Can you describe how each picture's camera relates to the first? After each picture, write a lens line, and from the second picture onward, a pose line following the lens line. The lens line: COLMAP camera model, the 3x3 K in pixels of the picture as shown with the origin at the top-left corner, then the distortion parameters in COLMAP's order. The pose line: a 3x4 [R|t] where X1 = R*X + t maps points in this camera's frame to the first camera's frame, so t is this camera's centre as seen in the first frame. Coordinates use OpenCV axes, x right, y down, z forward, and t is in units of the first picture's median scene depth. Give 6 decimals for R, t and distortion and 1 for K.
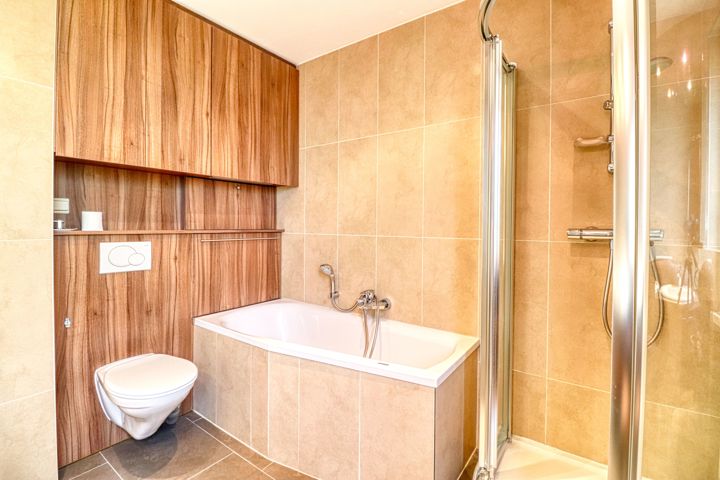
lens RADIAL K [[330.7, 0, 355.6], [0, 330.7, 228.3], [0, 0, 1]] dist [-0.020876, -0.003941]
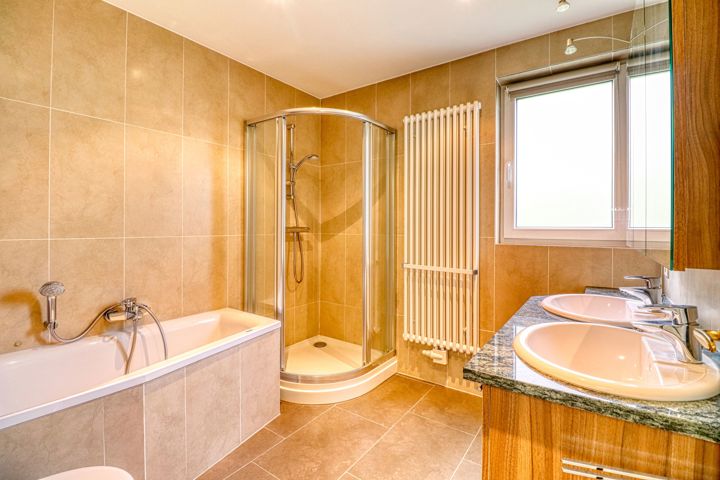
lens RADIAL K [[330.7, 0, 359.4], [0, 330.7, 234.3], [0, 0, 1]] dist [-0.020876, -0.003941]
pose [[0.007658, -0.028207, 0.999573, -0.820964], [0.007989, 0.999572, 0.028146, -0.005803], [-0.999939, 0.007770, 0.007880, 0.366688]]
